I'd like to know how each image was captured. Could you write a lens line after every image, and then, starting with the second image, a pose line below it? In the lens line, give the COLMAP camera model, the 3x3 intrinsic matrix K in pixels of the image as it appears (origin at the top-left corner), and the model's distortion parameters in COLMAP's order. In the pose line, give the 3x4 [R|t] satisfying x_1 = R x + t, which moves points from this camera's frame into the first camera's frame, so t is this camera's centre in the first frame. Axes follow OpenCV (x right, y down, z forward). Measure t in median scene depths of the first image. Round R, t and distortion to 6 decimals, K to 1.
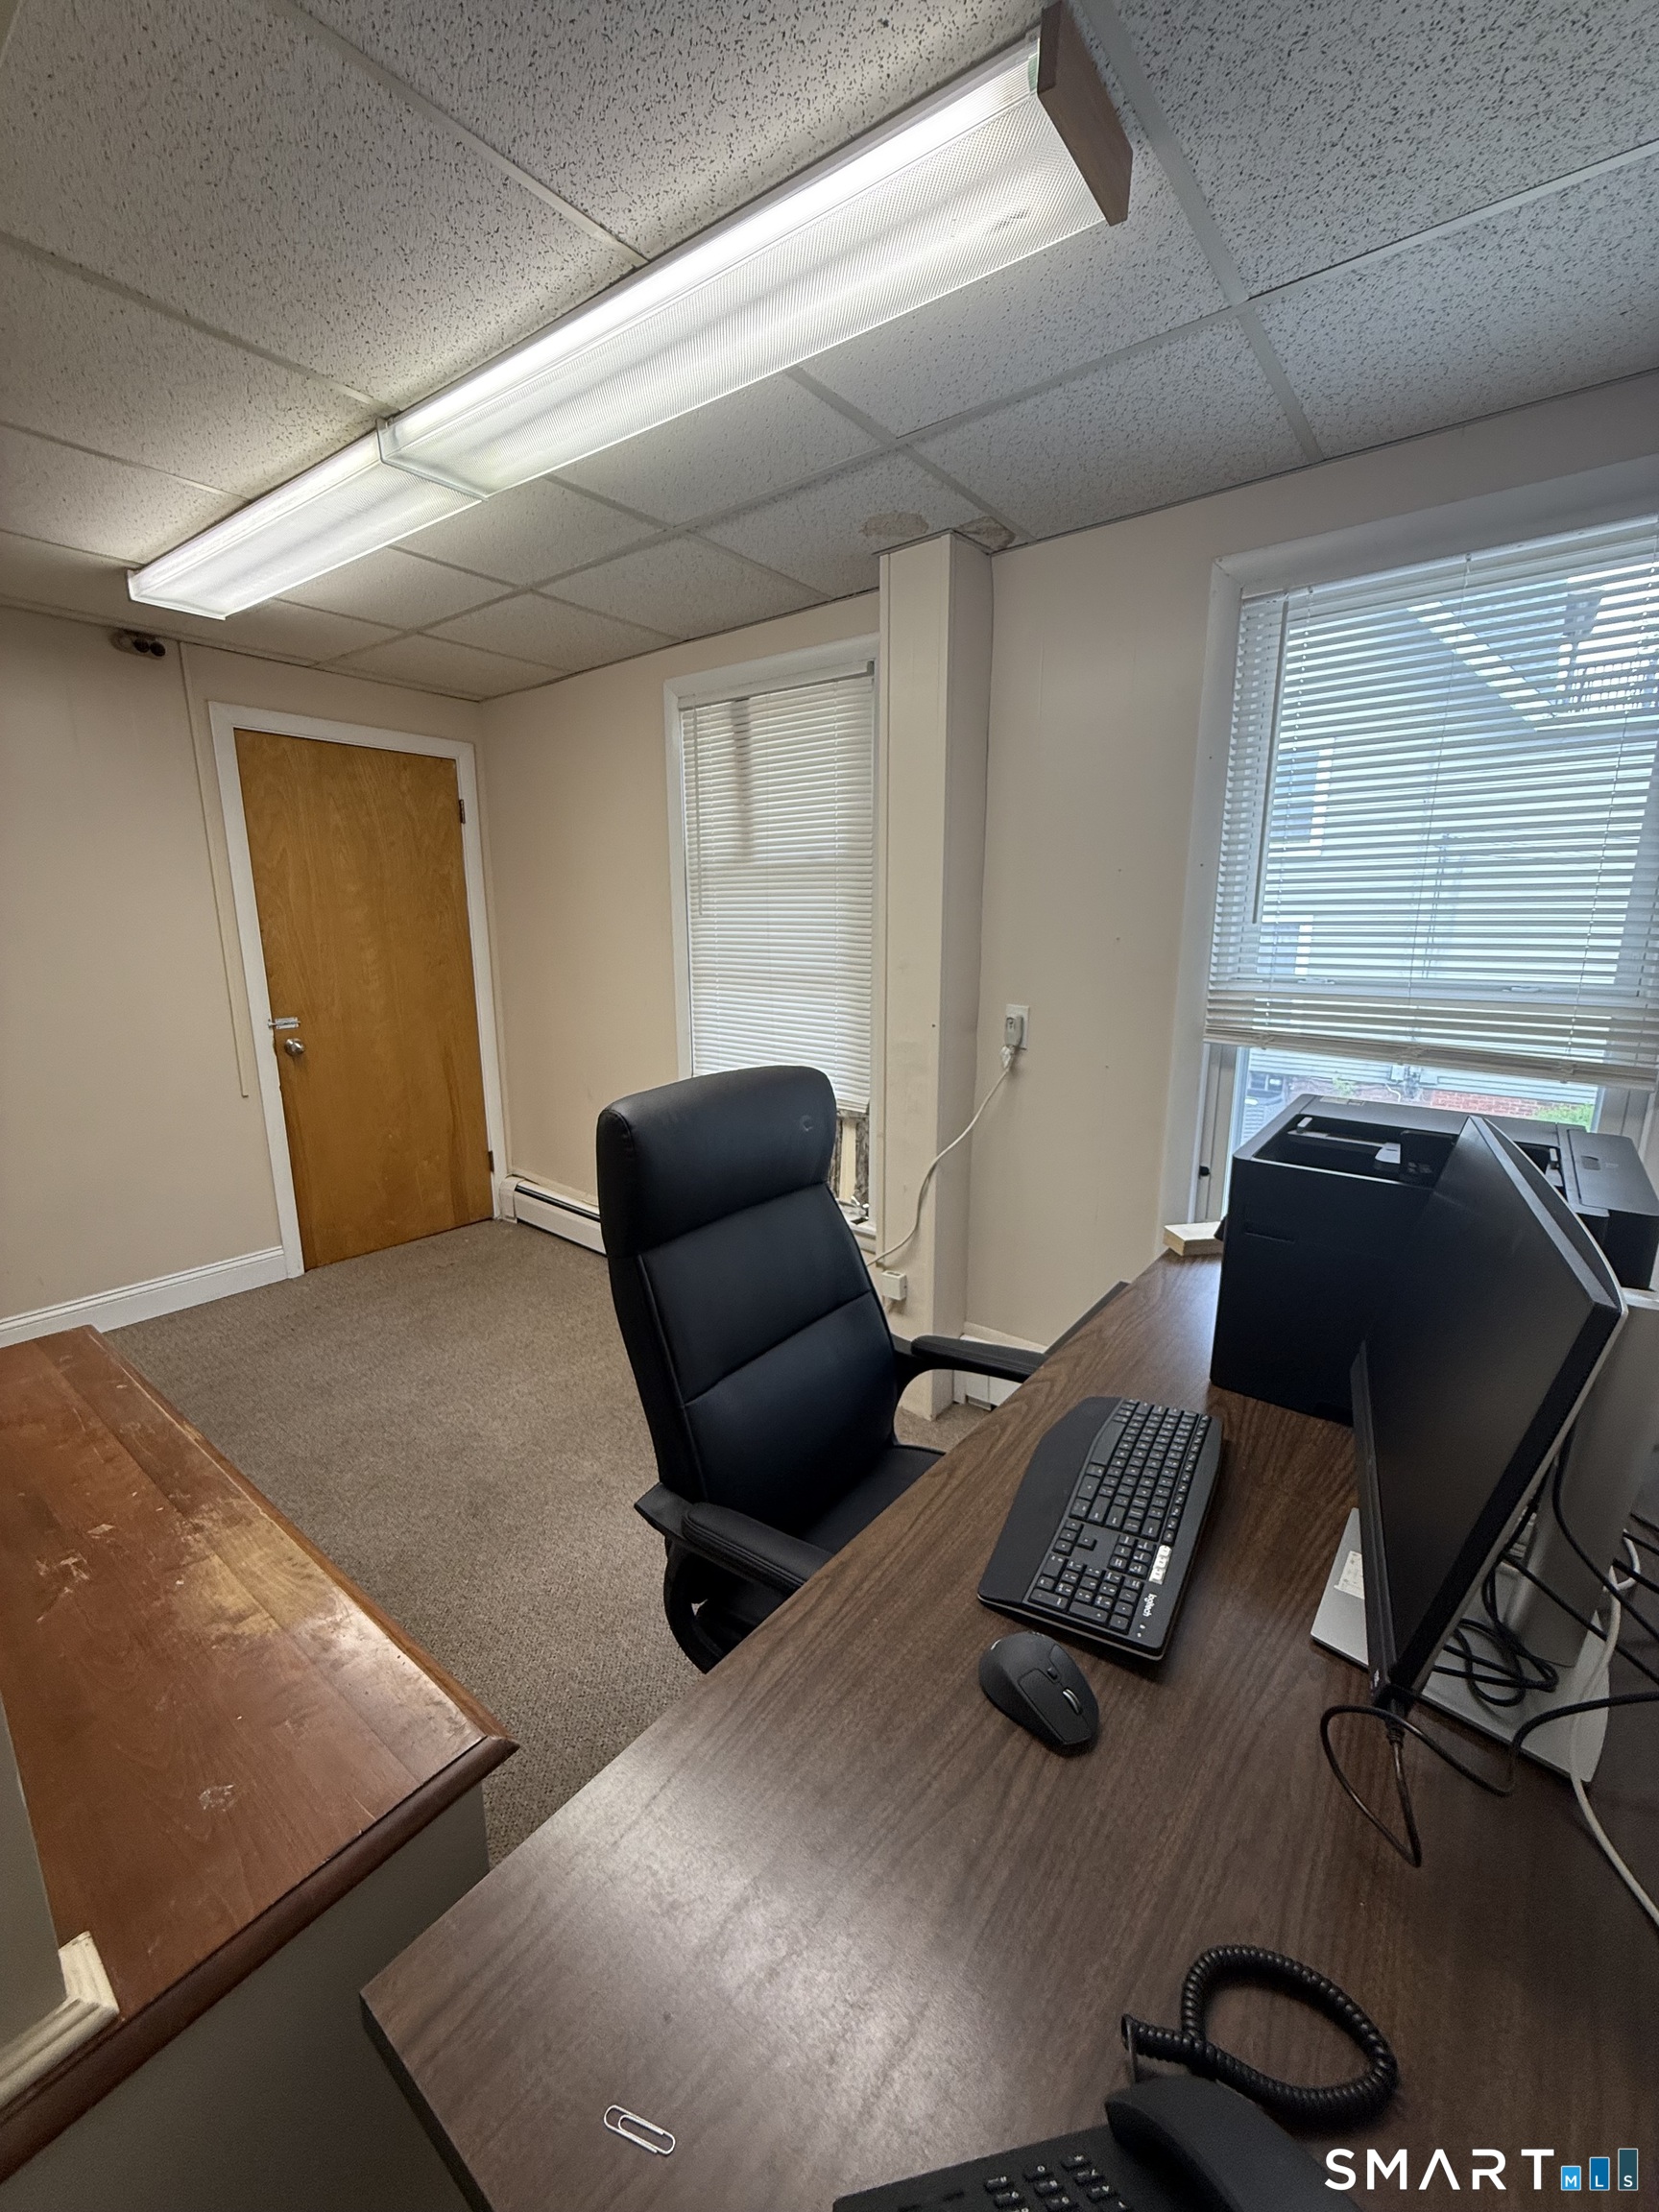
lens RADIAL K [[880.1, 0, 829.5], [0, 880.1, 1106.0], [0, 0, 1]] dist [0.000421, -0.000004]
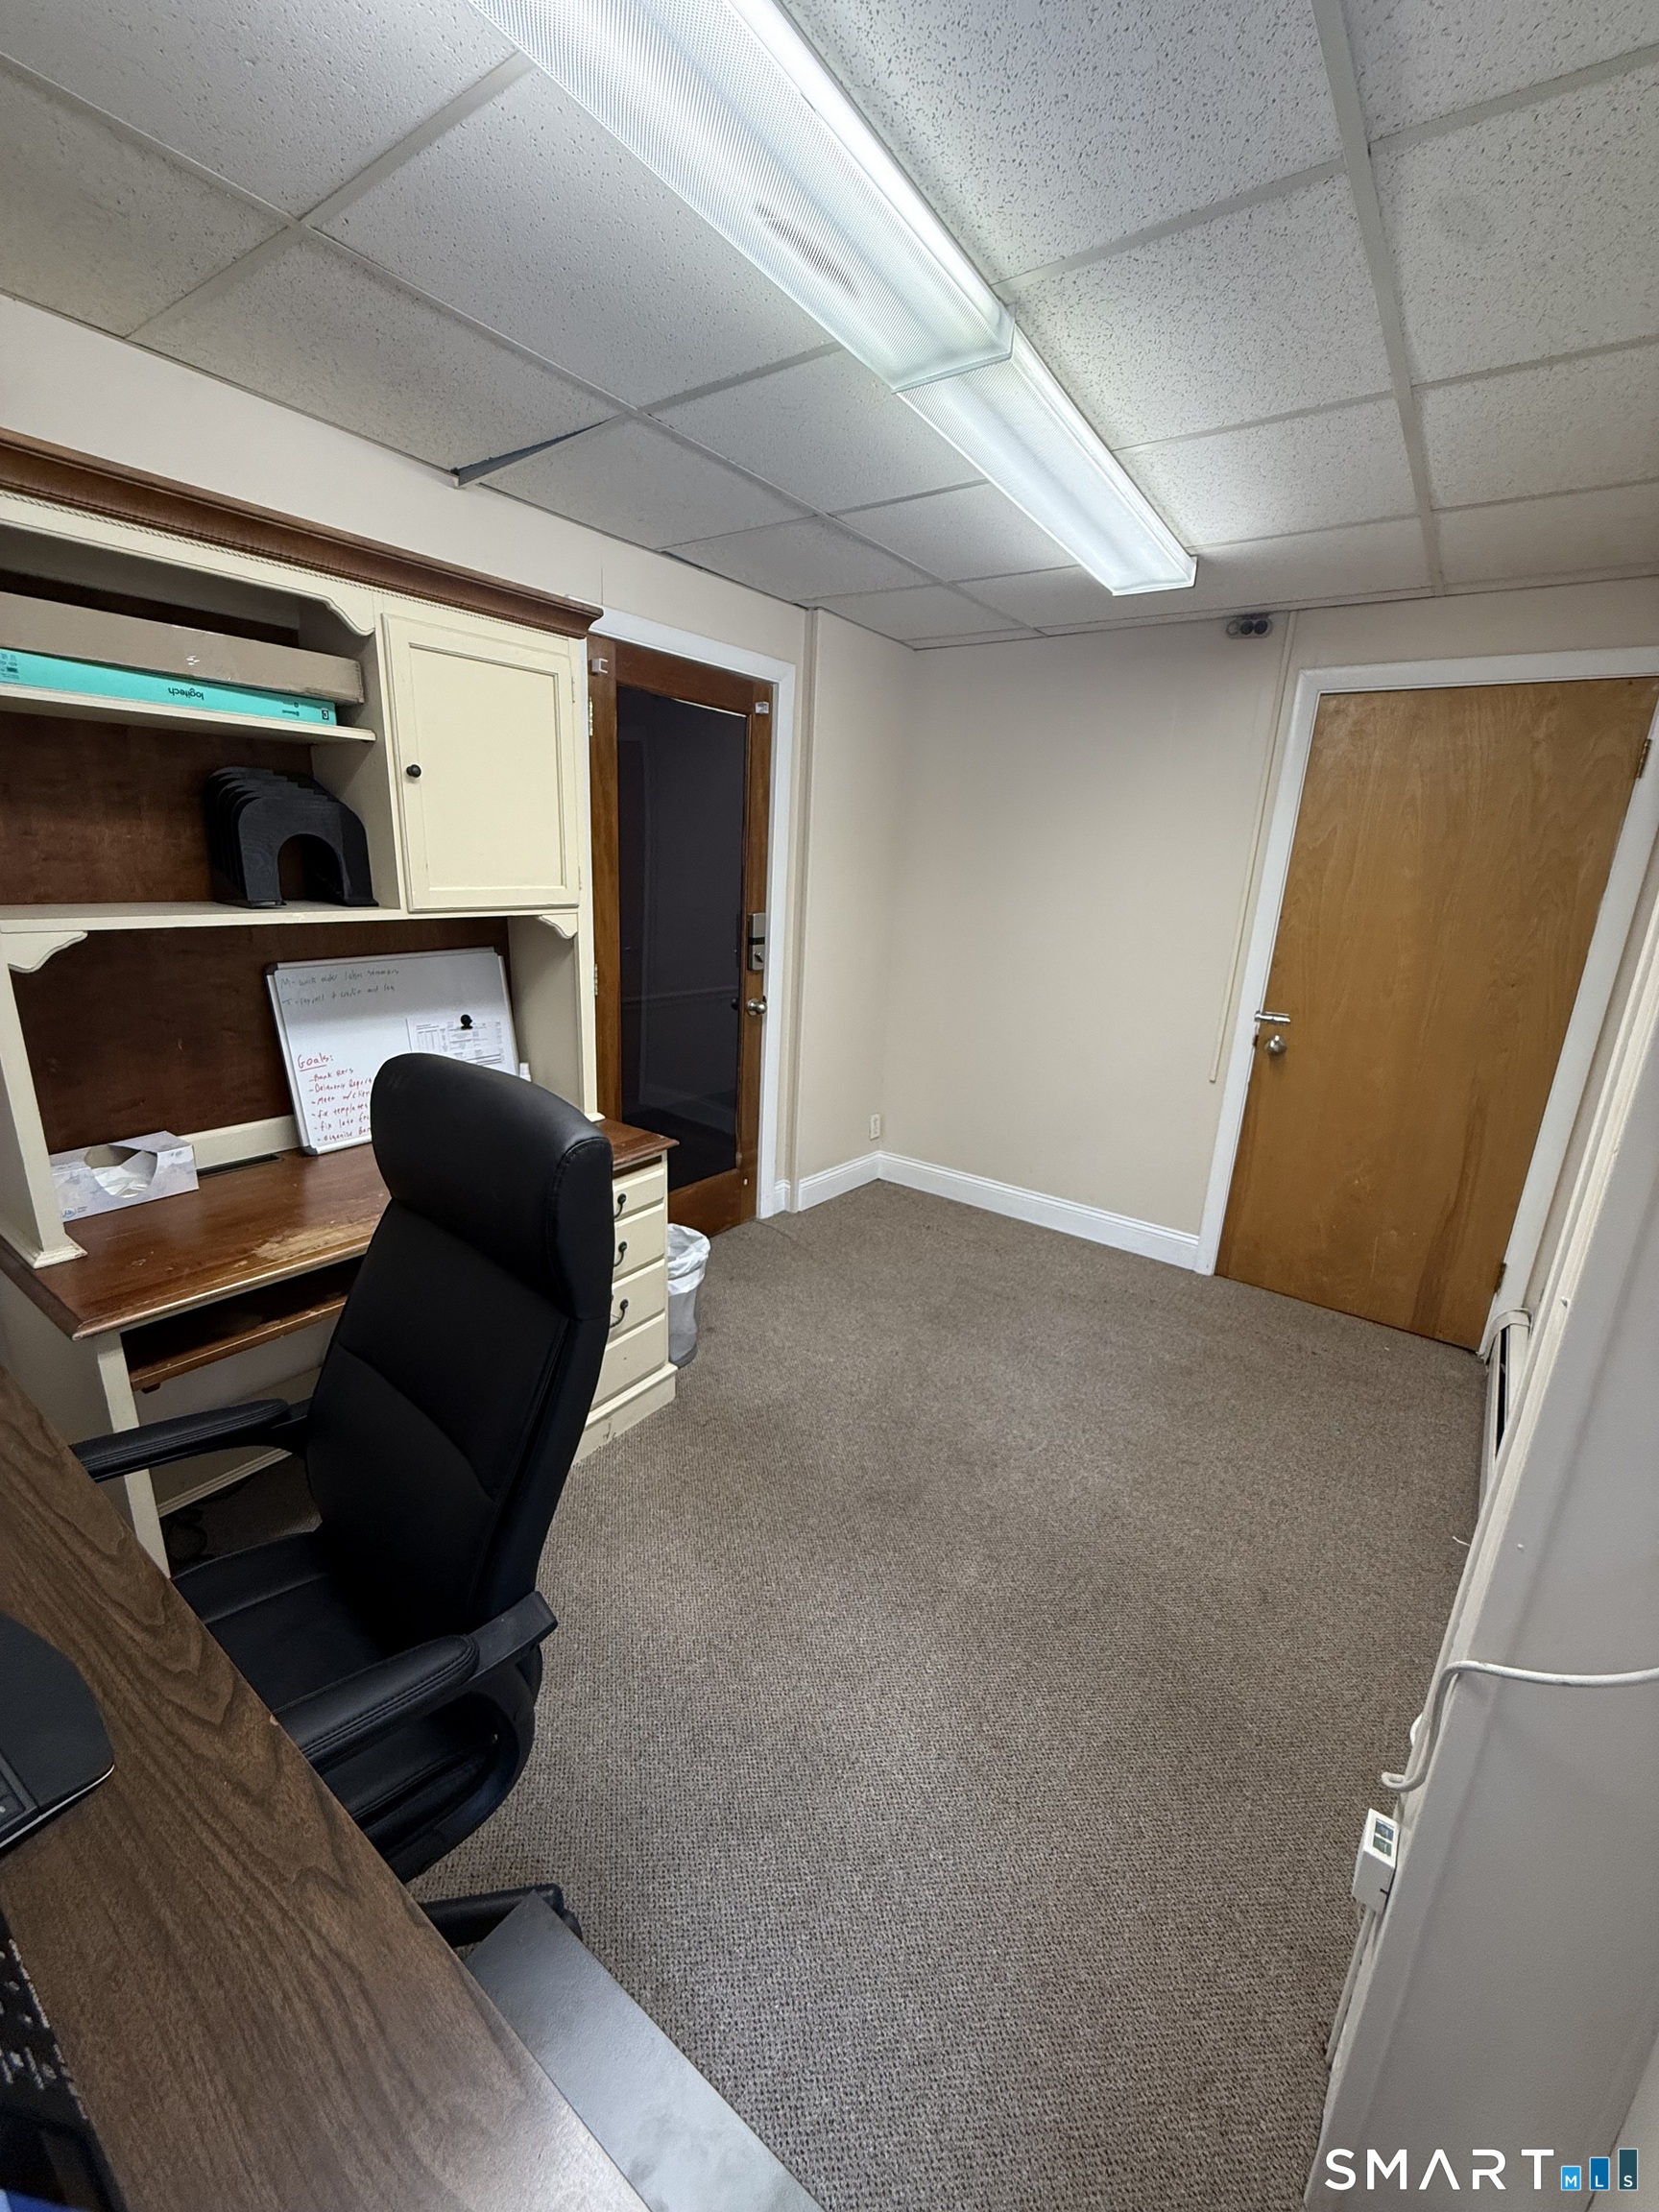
lens RADIAL K [[880.1, 0, 829.5], [0, 880.1, 1106.0], [0, 0, 1]] dist [0.000421, -0.000004]
pose [[0.027370, 0.270657, -0.962287, 0.271103], [-0.265952, 0.929924, 0.253990, -0.117097], [0.963598, 0.248970, 0.097434, 0.476928]]
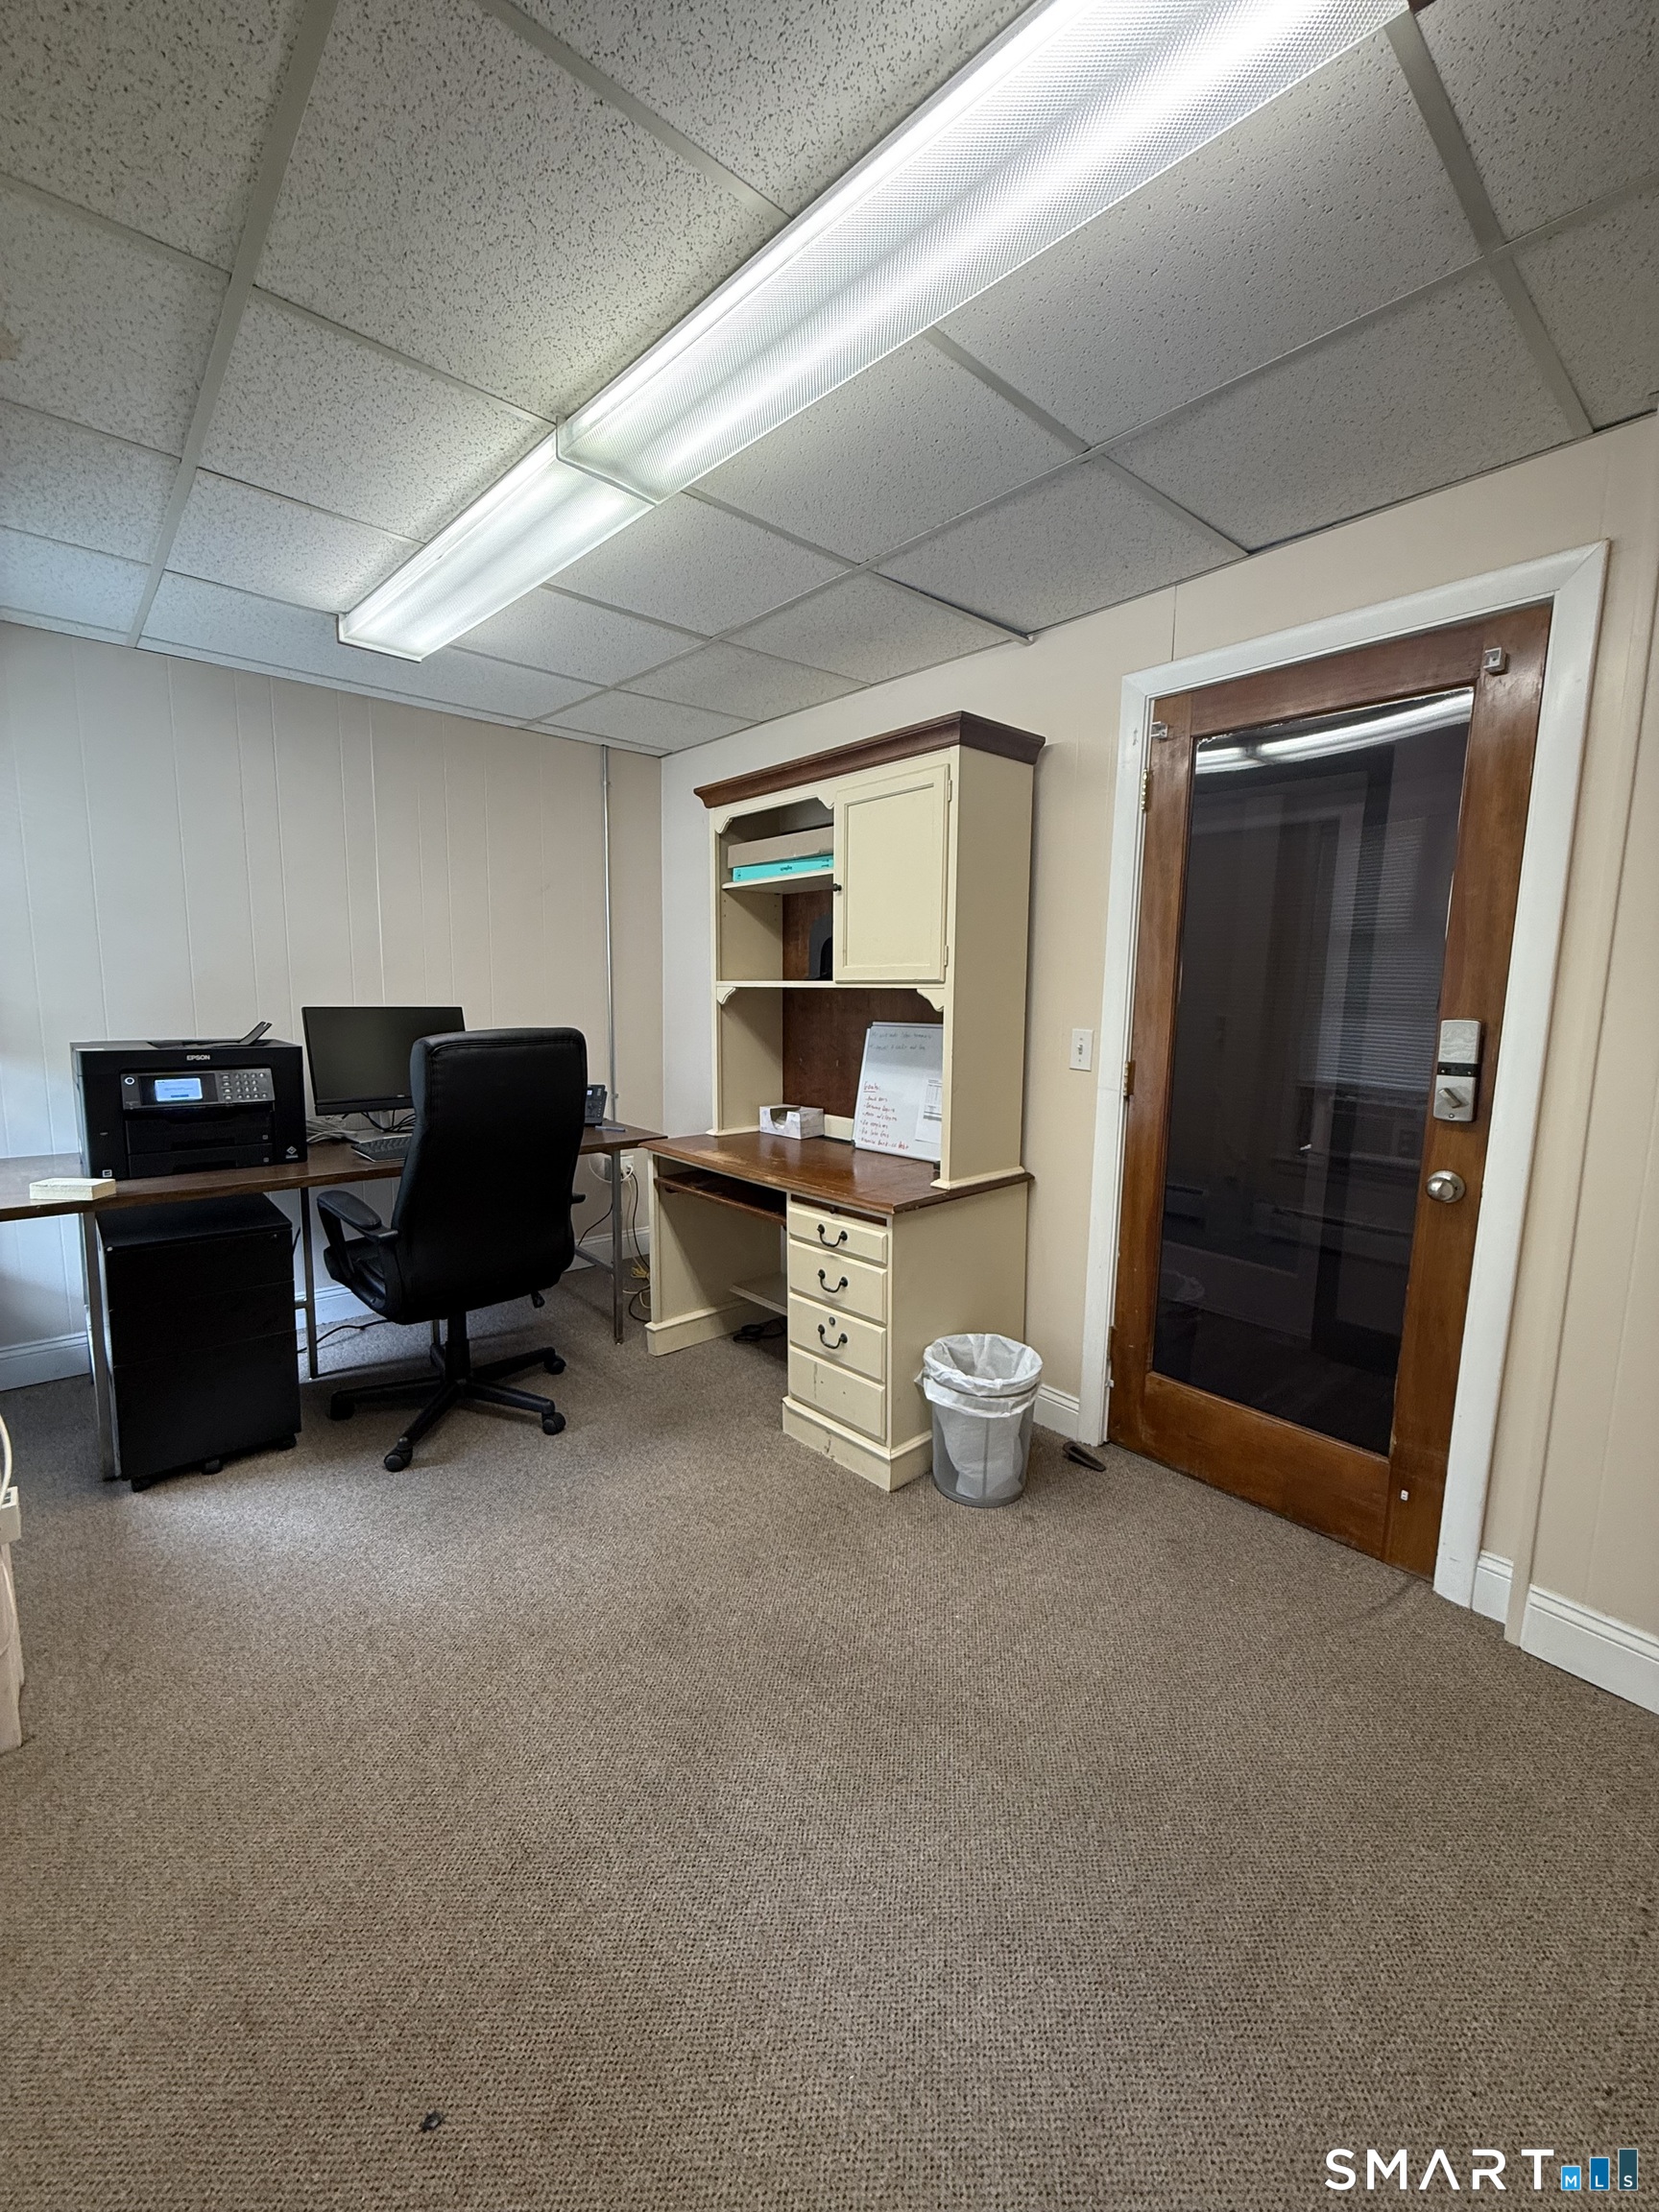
lens RADIAL K [[880.1, 0, 829.5], [0, 880.1, 1106.0], [0, 0, 1]] dist [0.000421, -0.000004]
pose [[-0.983913, -0.041409, 0.173785, -0.425670], [0.022520, 0.936259, 0.350588, -0.194614], [-0.177226, 0.348862, -0.920264, 1.015227]]
